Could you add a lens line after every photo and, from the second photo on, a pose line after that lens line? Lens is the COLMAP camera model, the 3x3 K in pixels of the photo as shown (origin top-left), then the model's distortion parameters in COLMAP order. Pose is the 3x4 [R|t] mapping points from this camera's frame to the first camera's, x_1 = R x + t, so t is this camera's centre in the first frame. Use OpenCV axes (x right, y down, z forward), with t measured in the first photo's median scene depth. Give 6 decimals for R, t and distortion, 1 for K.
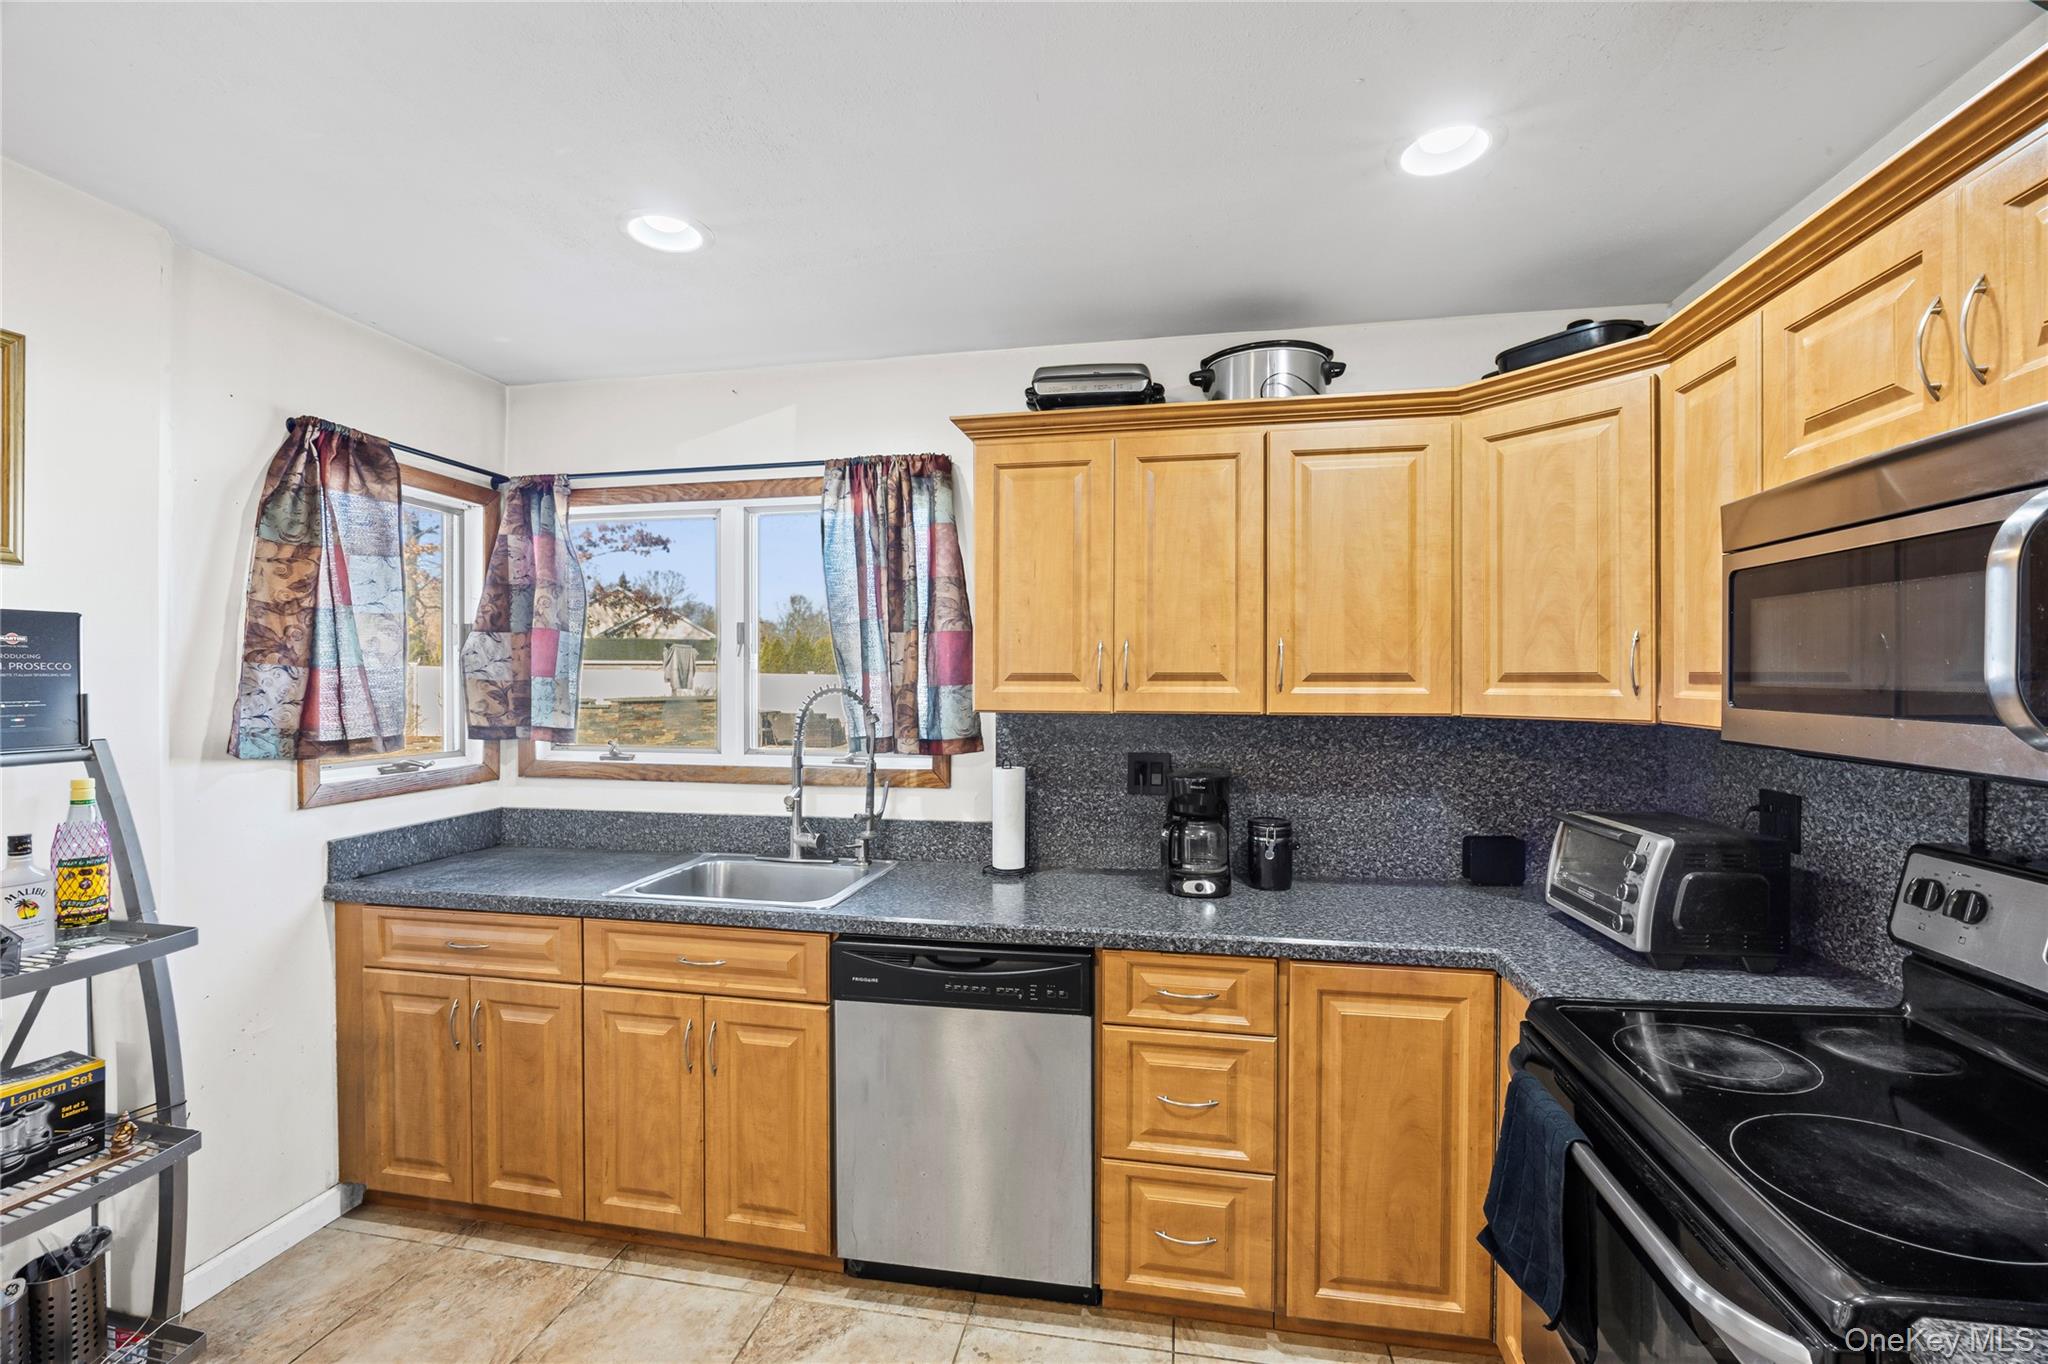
lens RADIAL K [[879.9, 0, 1011.7], [0, 879.9, 684.2], [0, 0, 1]] dist [-0.017600, -0.000082]
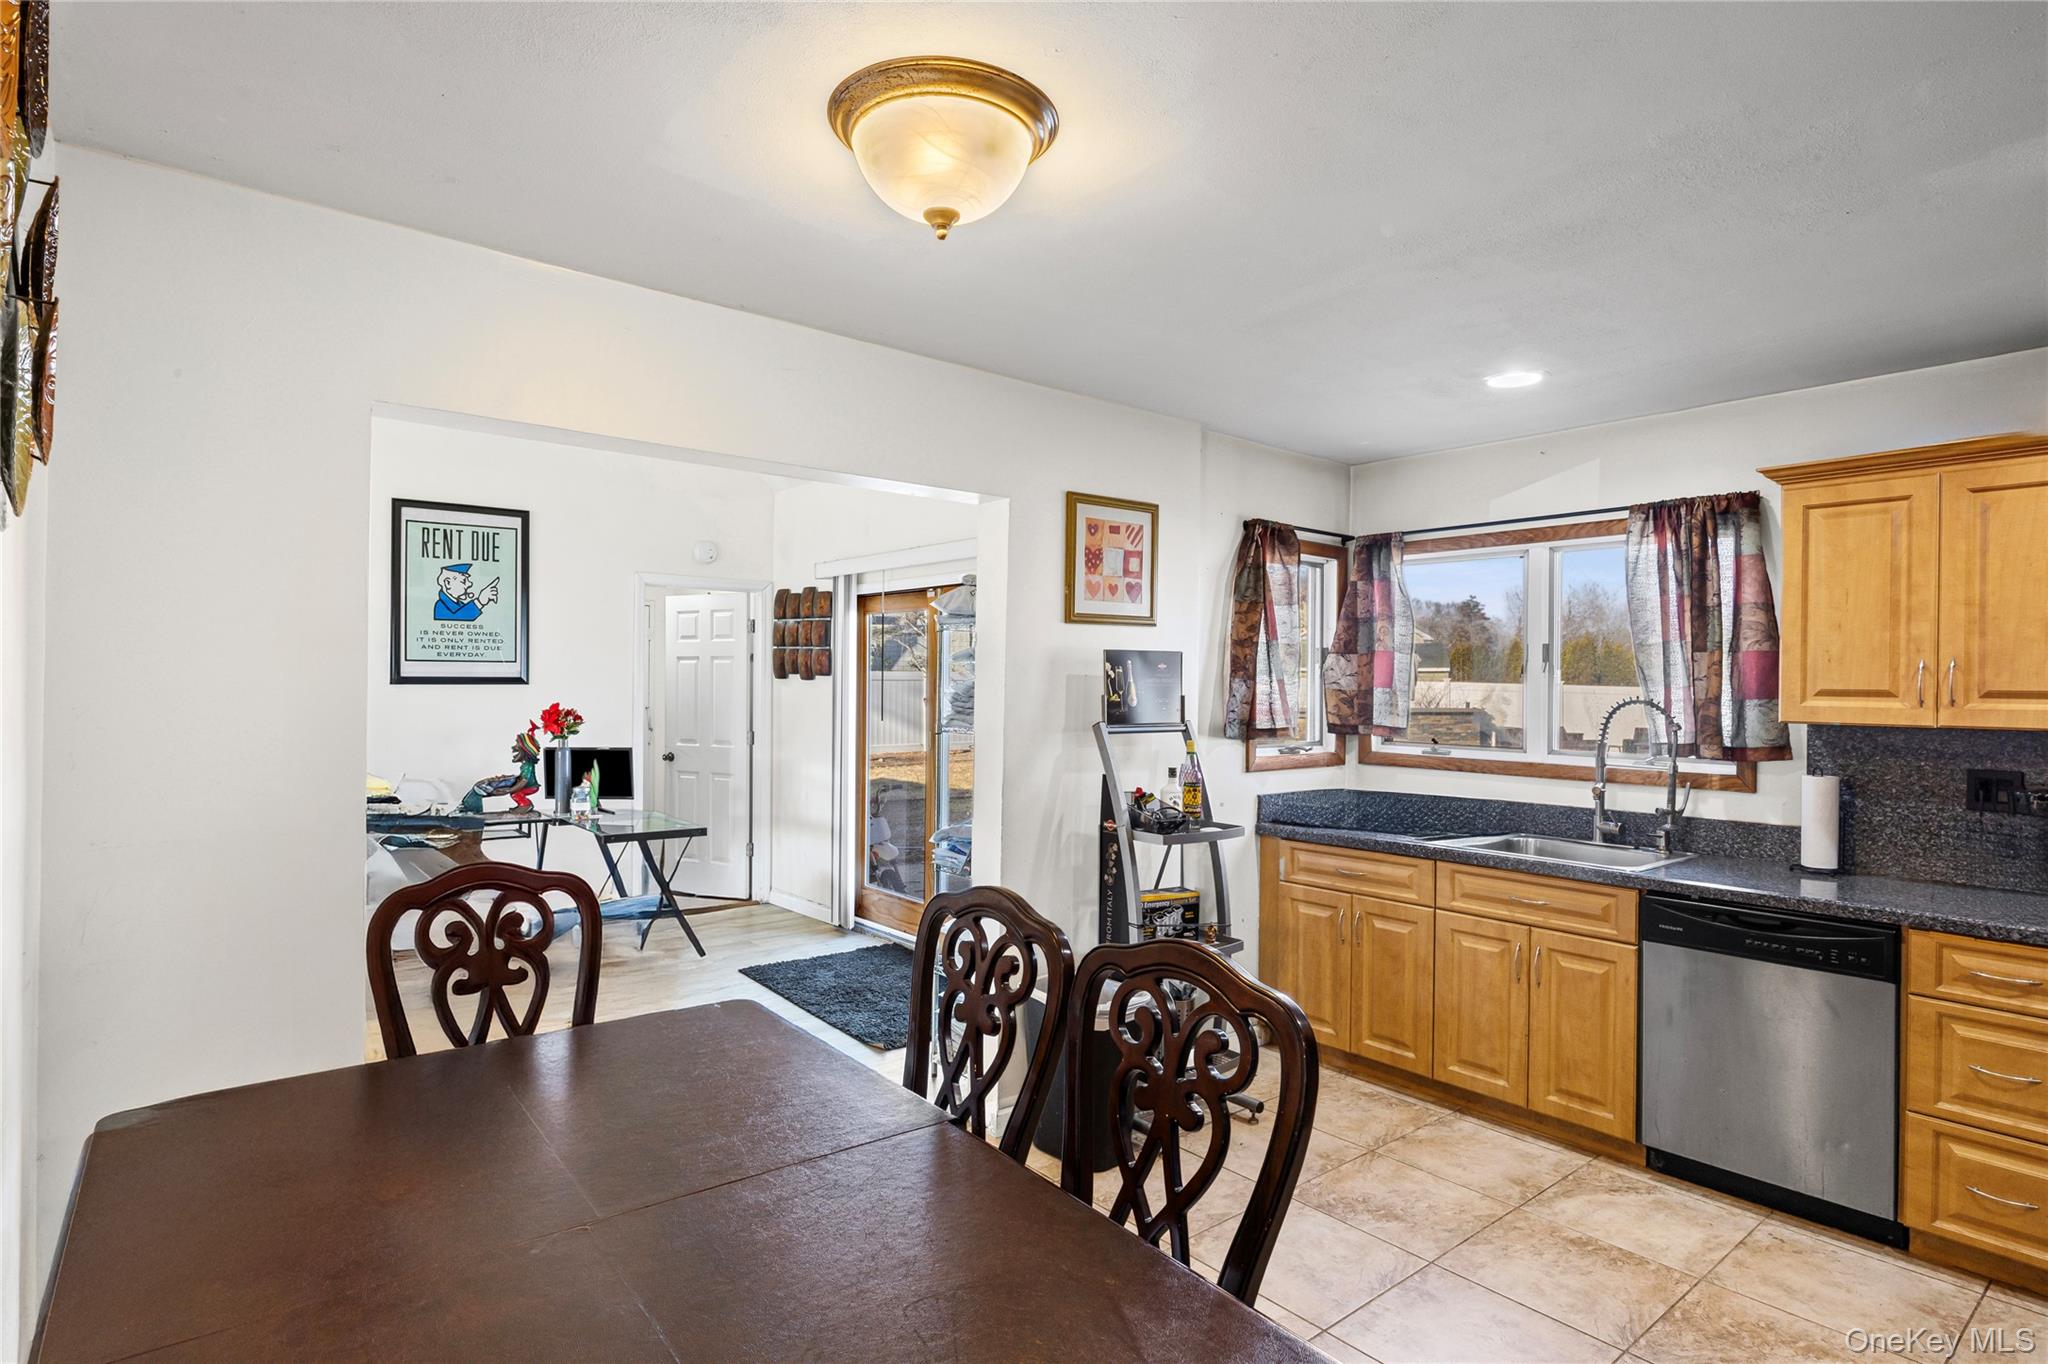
lens RADIAL K [[1058.5, 0, 1024.0], [0, 1058.5, 682.0], [0, 0, 1]] dist [-0.003725, -0.000746]
pose [[0.772780, 0.006550, -0.634640, 0.071372], [-0.014261, 0.999873, -0.007046, 0.002245], [0.634514, 0.014496, 0.772776, -0.711402]]
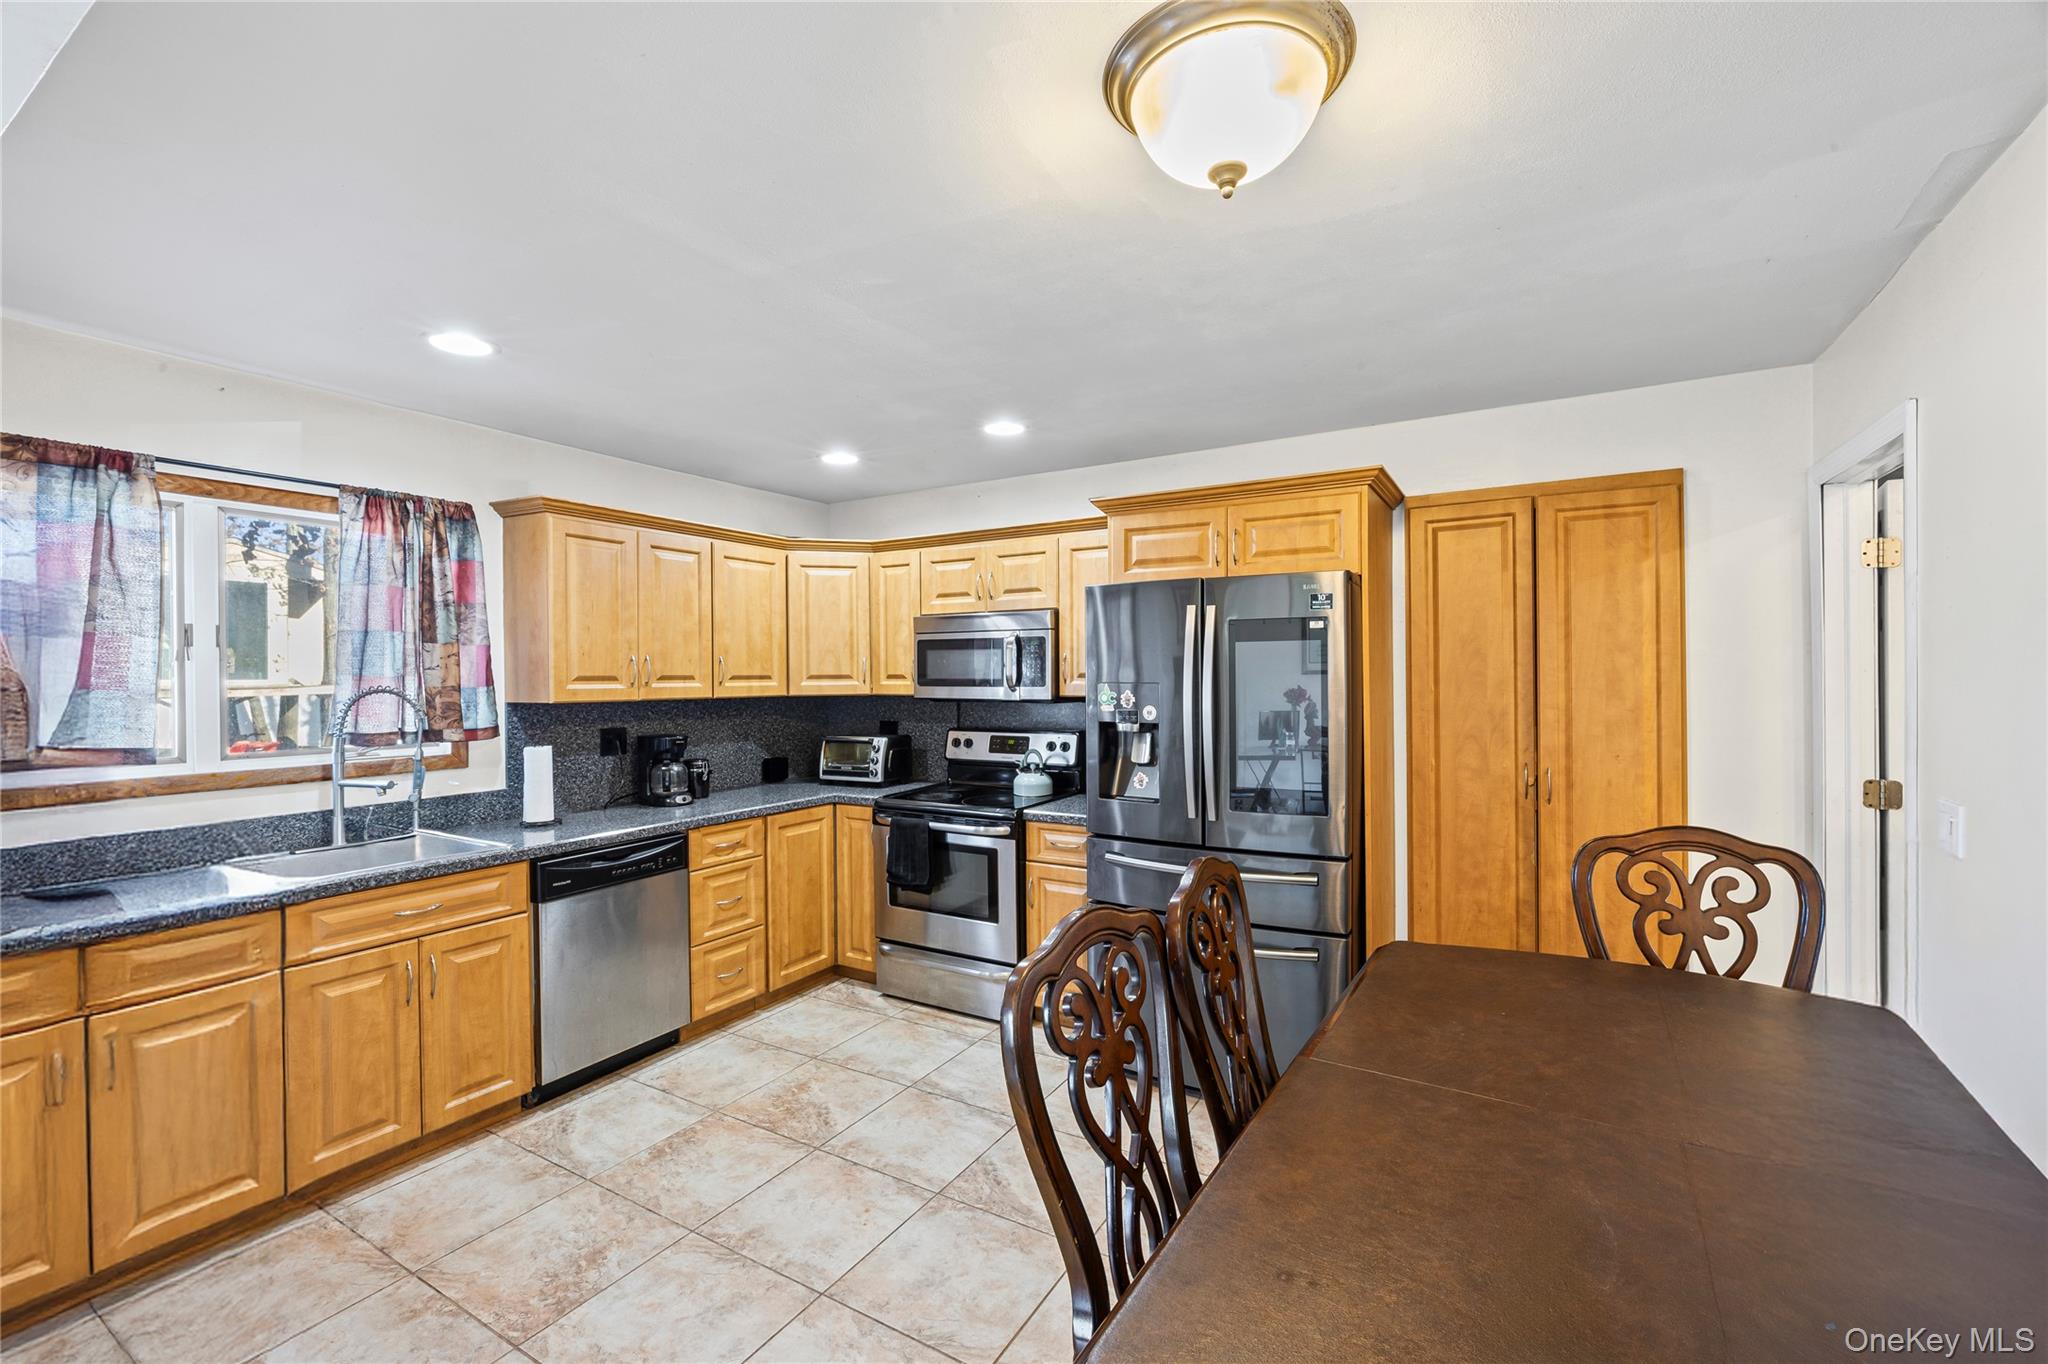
lens RADIAL K [[854.5, 0, 1022.2], [0, 854.5, 685.2], [0, 0, 1]] dist [-0.004086, -0.000252]
pose [[0.341400, -0.013508, 0.939821, -1.119304], [0.014832, 0.999850, 0.008983, 0.001250], [-0.939801, 0.010873, 0.341549, -0.199763]]
